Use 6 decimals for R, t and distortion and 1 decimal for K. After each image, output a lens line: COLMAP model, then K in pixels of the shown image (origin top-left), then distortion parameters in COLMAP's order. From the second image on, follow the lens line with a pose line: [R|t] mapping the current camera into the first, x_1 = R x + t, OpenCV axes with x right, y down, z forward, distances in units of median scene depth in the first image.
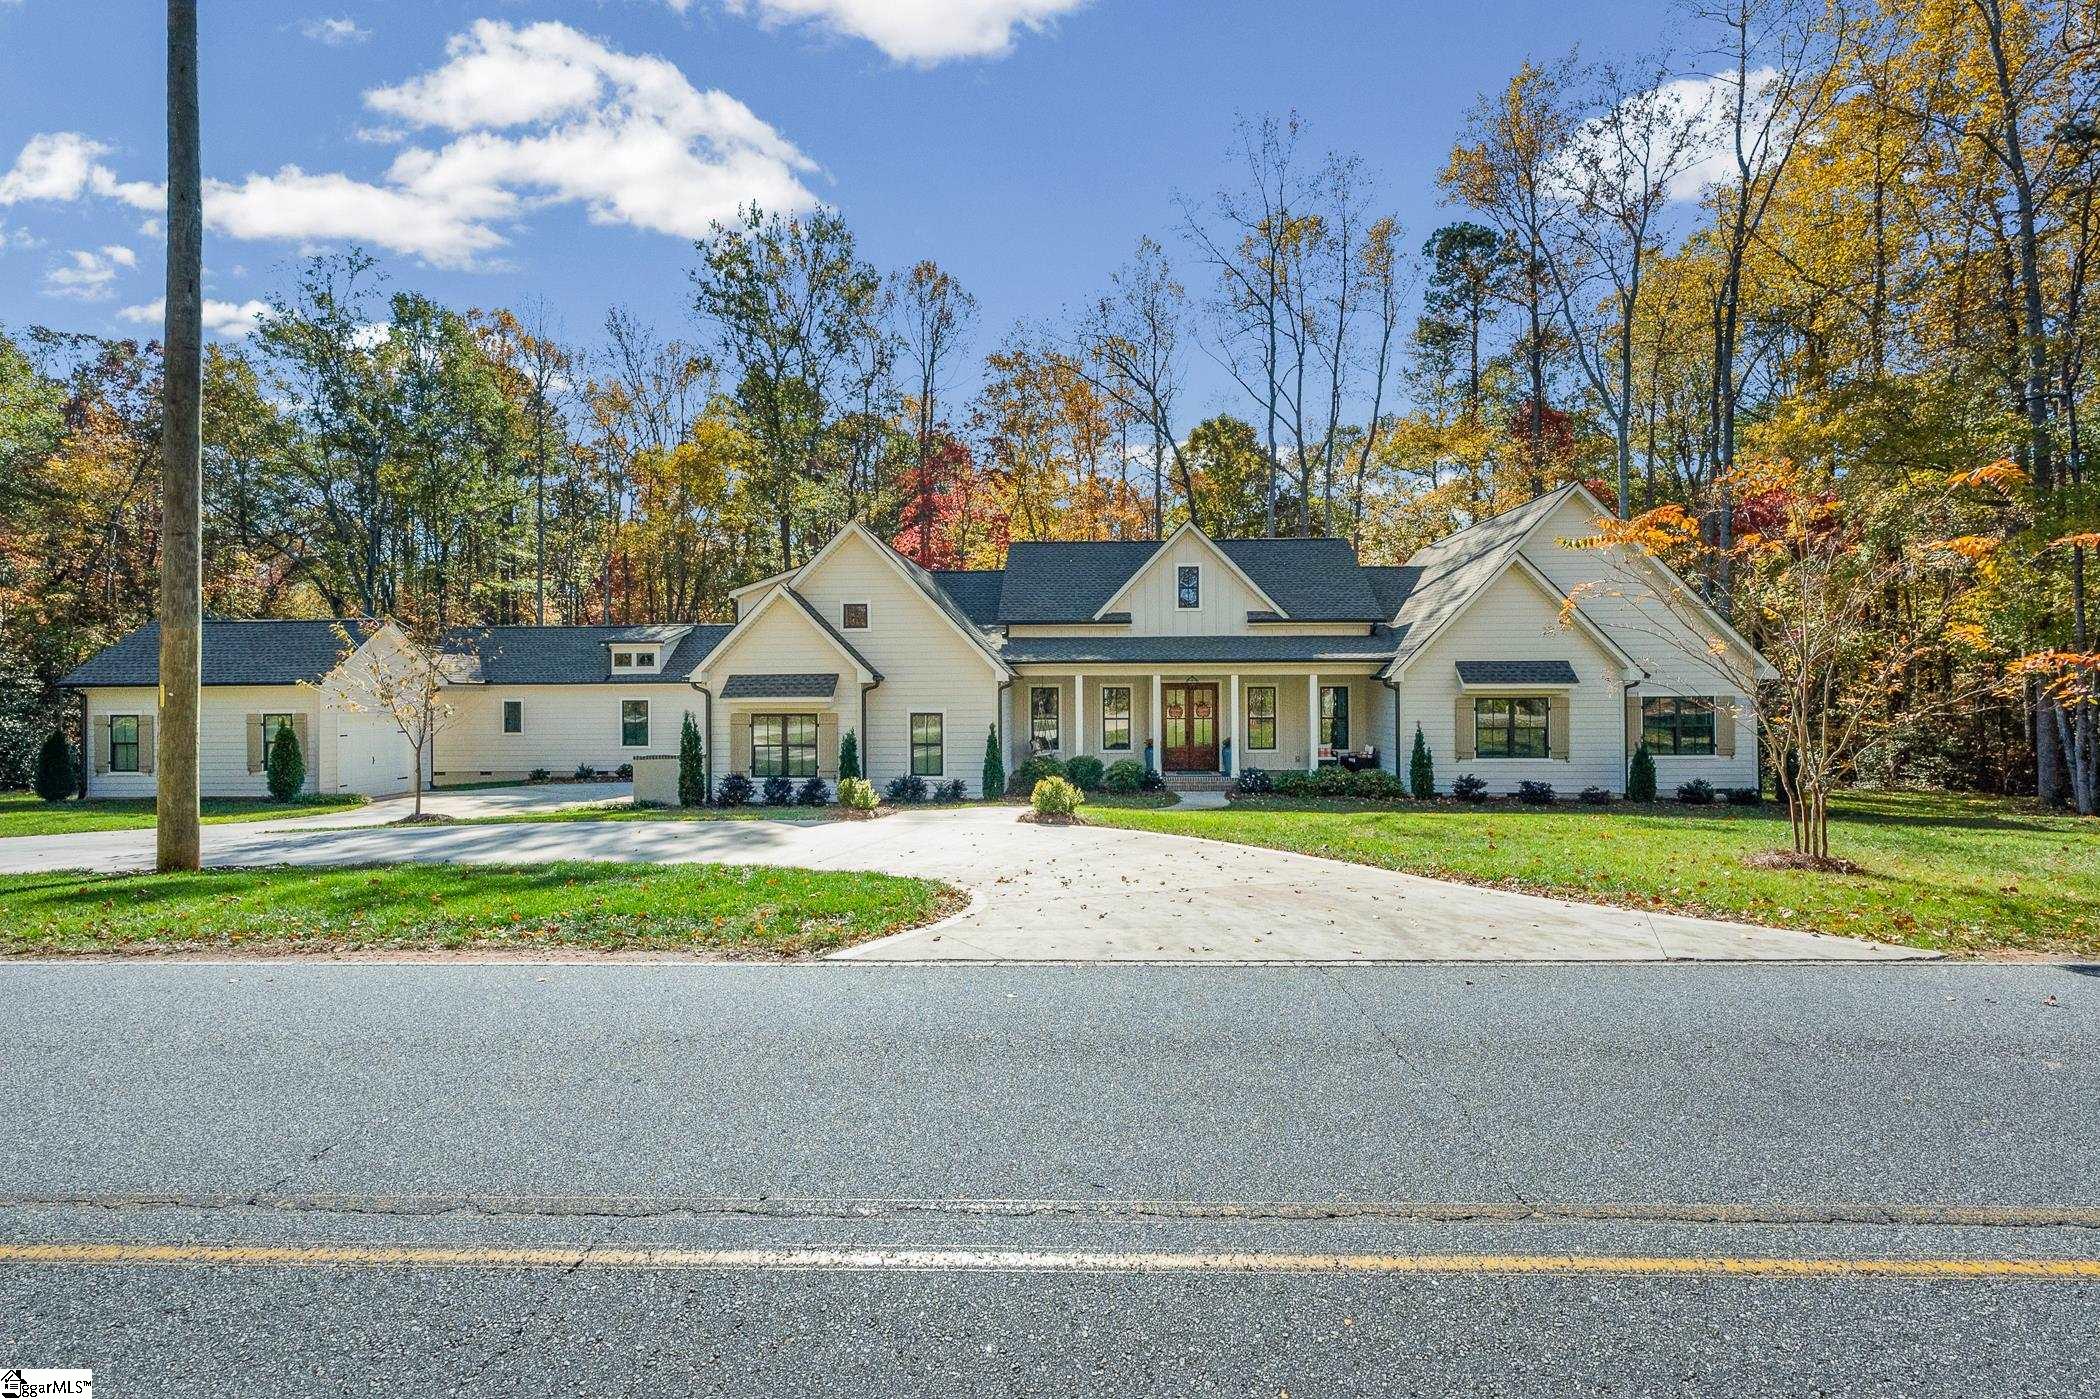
lens RADIAL K [[802.8, 0, 1053.7], [0, 802.8, 681.7], [0, 0, 1]] dist [-0.000031, -0.000169]
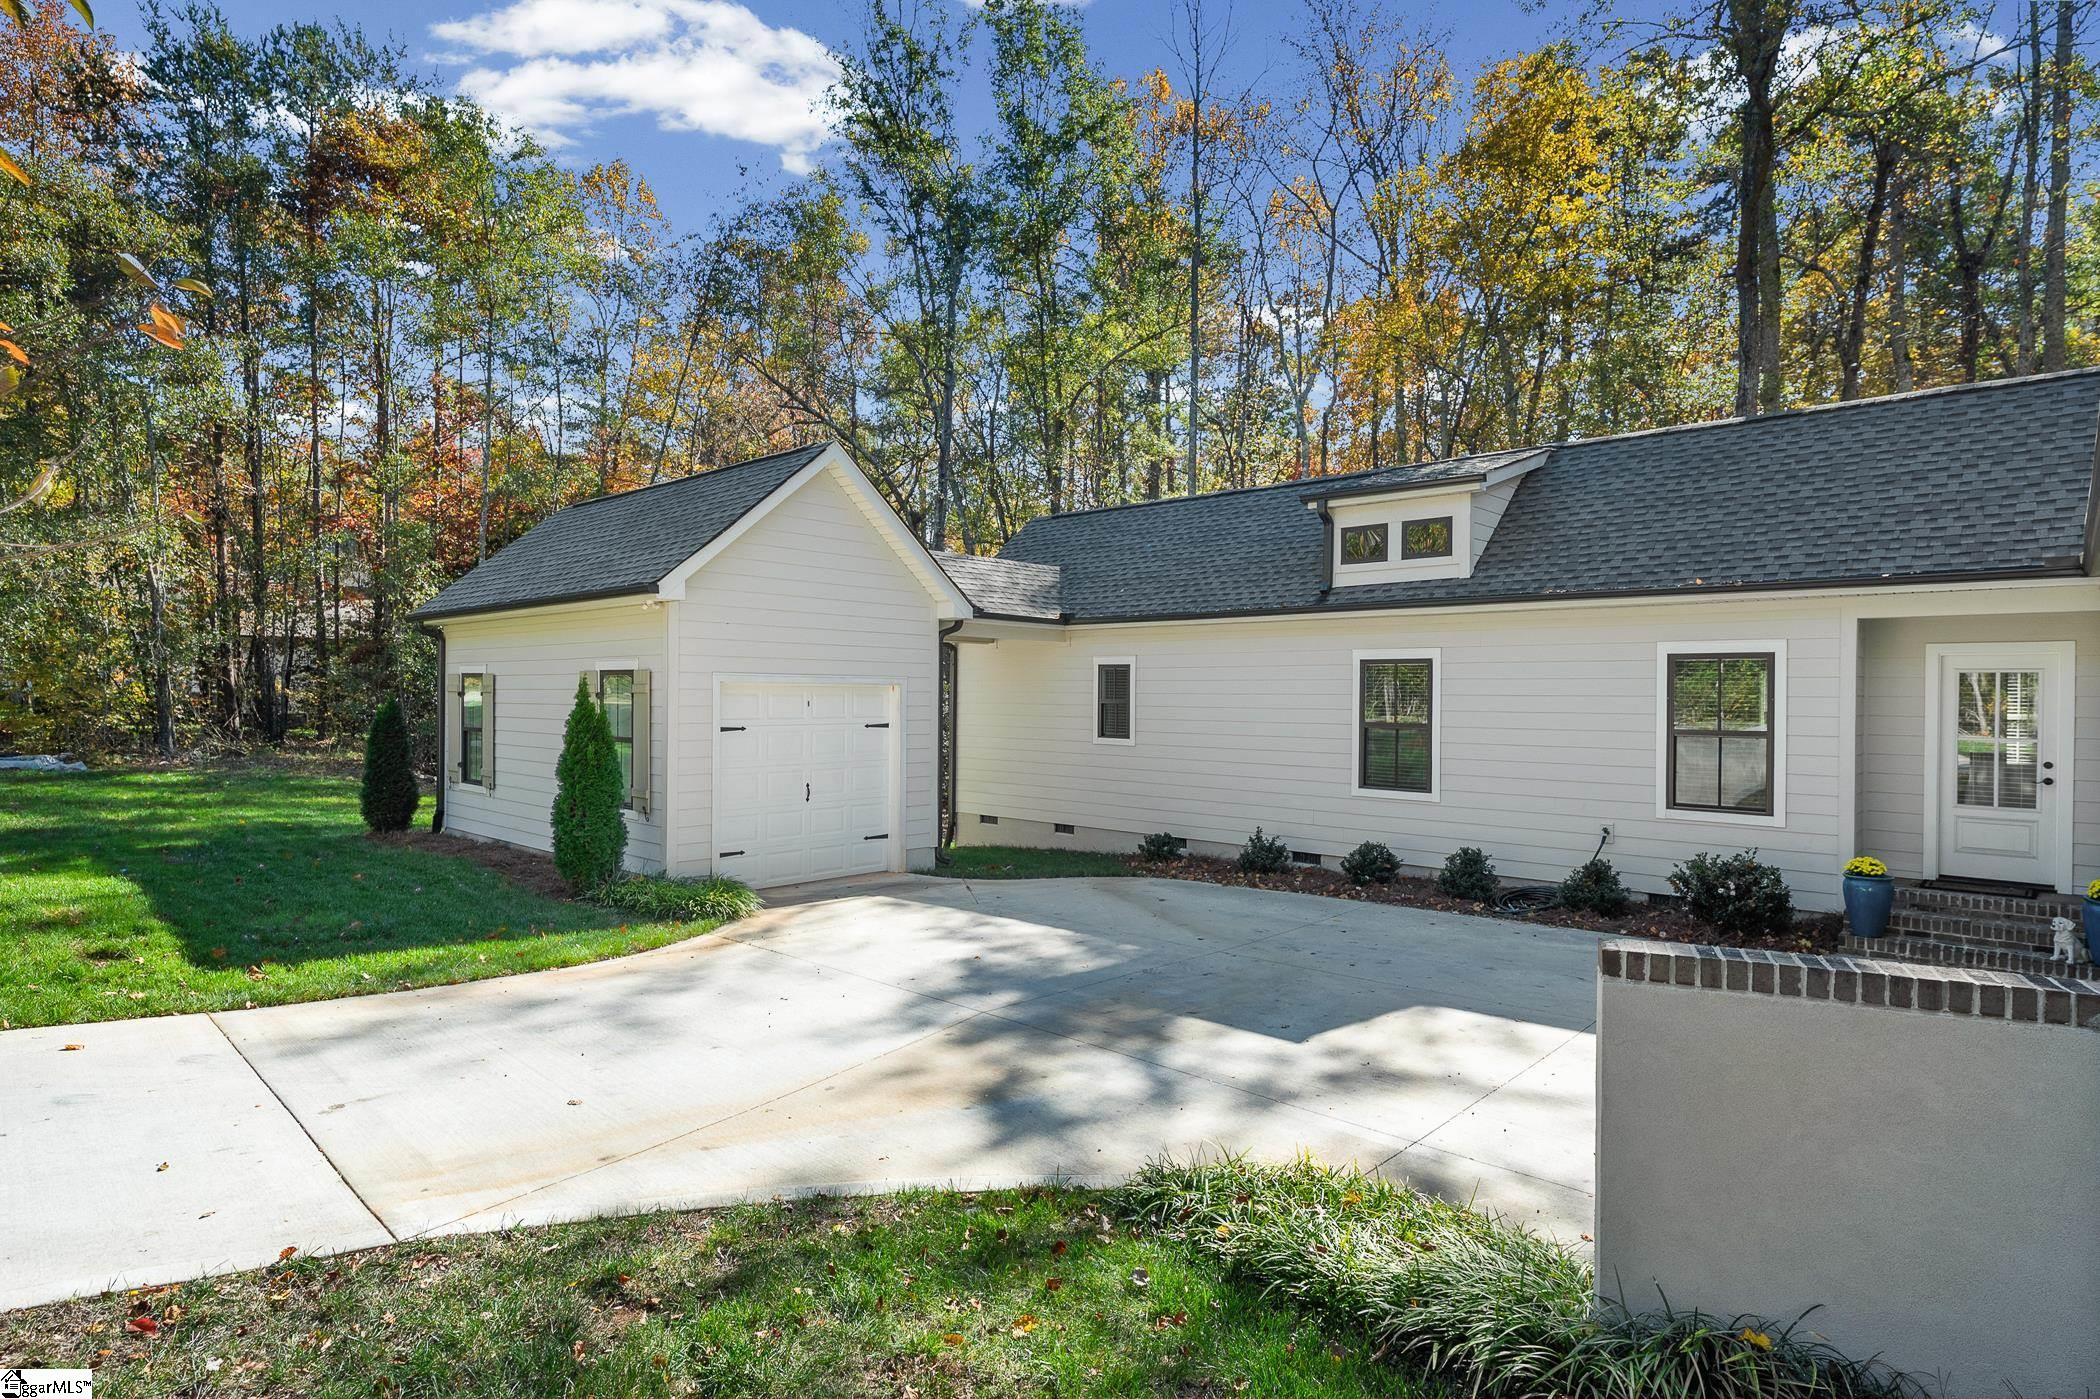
lens RADIAL K [[1087.0, 0, 1050.9], [0, 1087.0, 688.7], [0, 0, 1]] dist [-0.016482, -0.000205]
pose [[0.759222, 0.012793, -0.650706, -0.395255], [-0.008604, 0.999917, 0.009619, 0.038955], [0.650774, -0.001704, 0.759269, 0.657608]]
